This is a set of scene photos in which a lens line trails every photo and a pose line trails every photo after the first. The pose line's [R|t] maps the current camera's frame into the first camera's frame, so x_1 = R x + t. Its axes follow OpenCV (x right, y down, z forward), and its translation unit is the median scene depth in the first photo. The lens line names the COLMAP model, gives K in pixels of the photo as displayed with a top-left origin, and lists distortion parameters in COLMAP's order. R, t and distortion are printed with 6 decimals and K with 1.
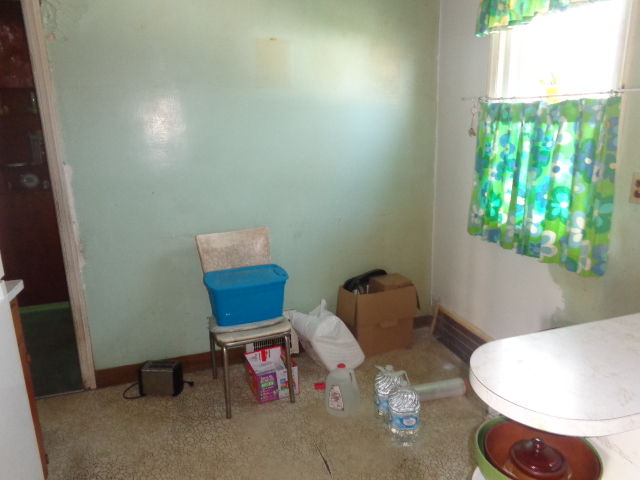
lens RADIAL K [[485.3, 0, 322.1], [0, 485.3, 235.5], [0, 0, 1]] dist [0.013247, 0.012499]
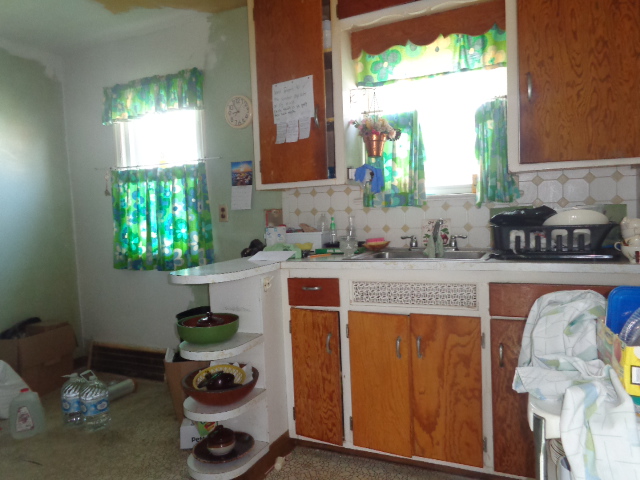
lens RADIAL K [[485.3, 0, 317.1], [0, 485.3, 239.7], [0, 0, 1]] dist [0.013247, 0.012499]
pose [[0.691880, -0.056795, 0.719775, -0.302903], [0.203877, 0.971700, -0.119303, 0.218699], [-0.692630, 0.229289, 0.683879, -0.324959]]
